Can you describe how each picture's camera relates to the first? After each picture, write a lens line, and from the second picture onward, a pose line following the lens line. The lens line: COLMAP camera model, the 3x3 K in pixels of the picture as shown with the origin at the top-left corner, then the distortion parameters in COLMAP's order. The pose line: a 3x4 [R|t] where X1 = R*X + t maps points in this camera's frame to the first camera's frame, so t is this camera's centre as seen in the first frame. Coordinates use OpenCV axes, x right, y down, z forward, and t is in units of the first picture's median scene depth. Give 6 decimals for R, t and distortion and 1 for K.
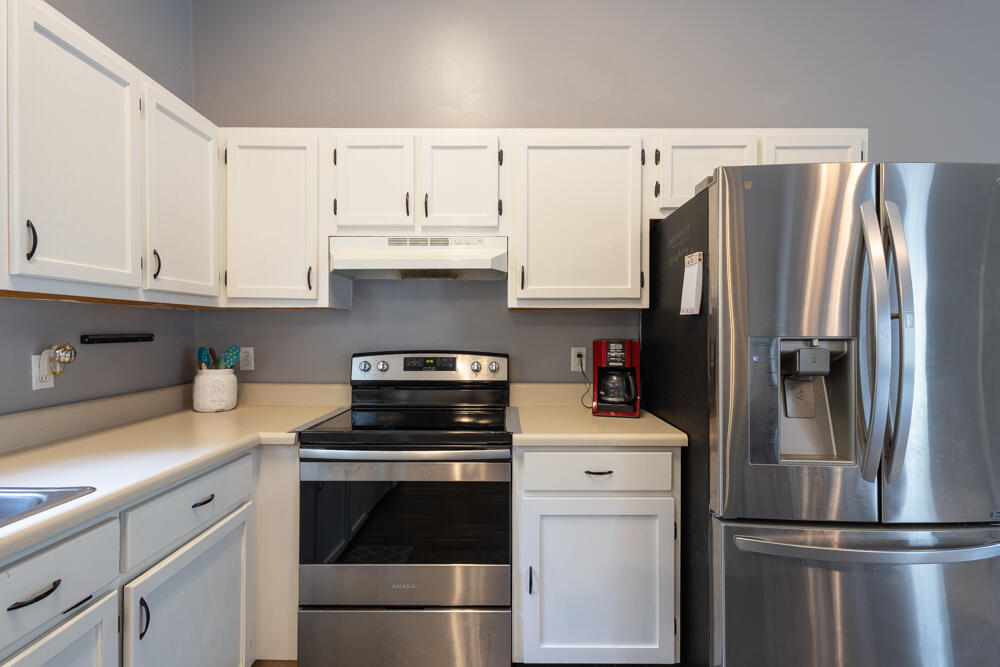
lens RADIAL K [[458.9, 0, 498.7], [0, 458.9, 334.4], [0, 0, 1]] dist [0.018706, -0.006560]
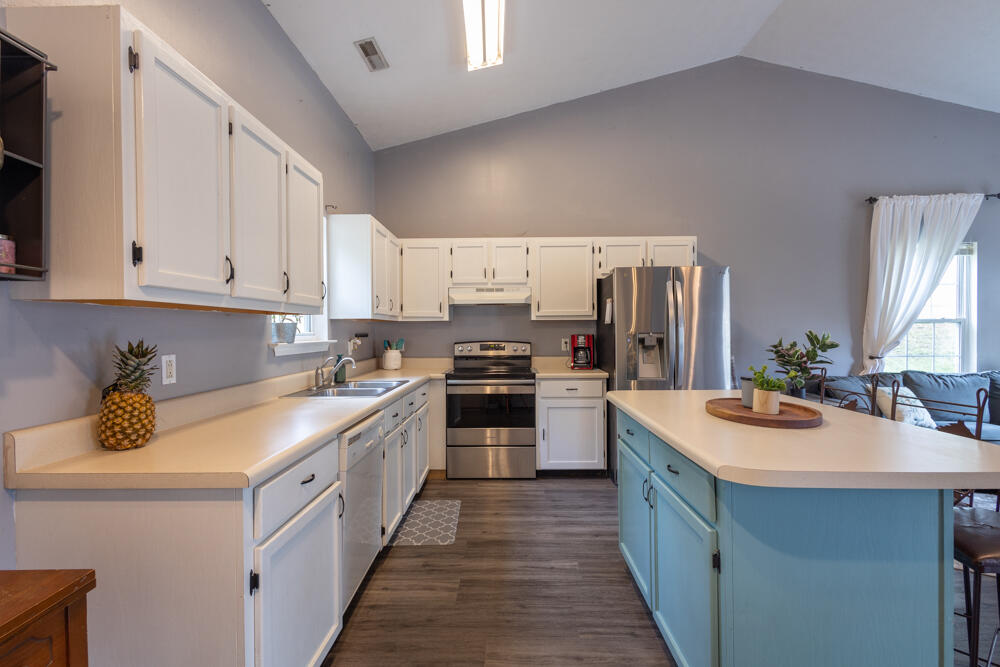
lens RADIAL K [[458.9, 0, 498.7], [0, 458.9, 334.4], [0, 0, 1]] dist [0.018706, -0.006560]
pose [[0.999928, -0.008527, -0.008501, -0.116525], [0.008512, 0.999962, -0.001810, 0.012008], [0.008516, 0.001738, 0.999962, -1.163042]]
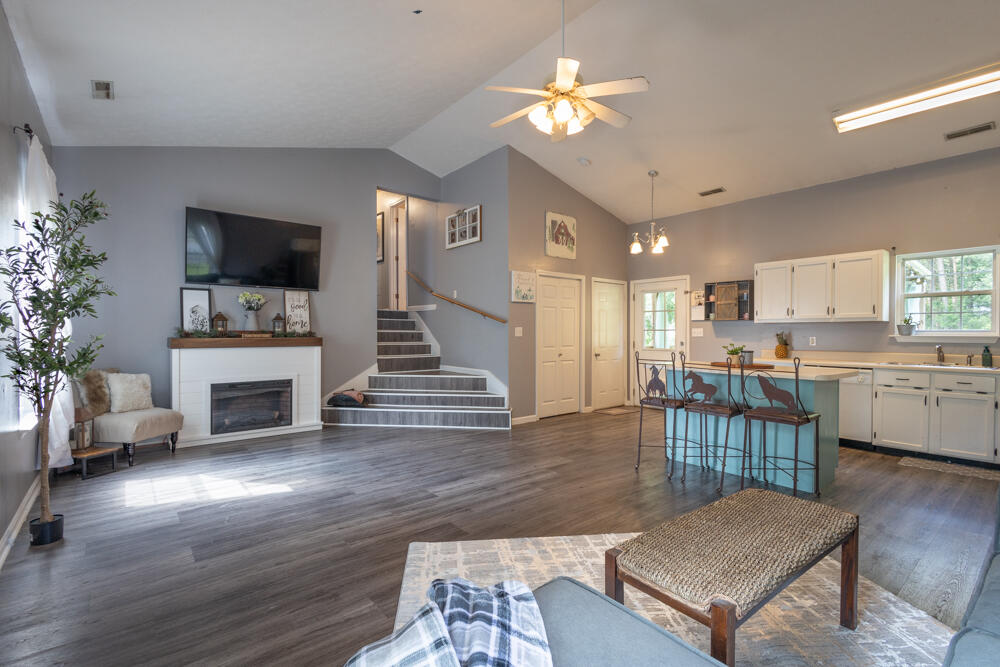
lens RADIAL K [[458.9, 0, 498.7], [0, 458.9, 334.4], [0, 0, 1]] dist [0.018706, -0.006560]
pose [[-0.766038, -0.001108, -0.642794, 2.619941], [-0.011082, 0.999873, 0.011484, 0.019769], [0.642700, 0.015921, -0.765953, 0.698275]]
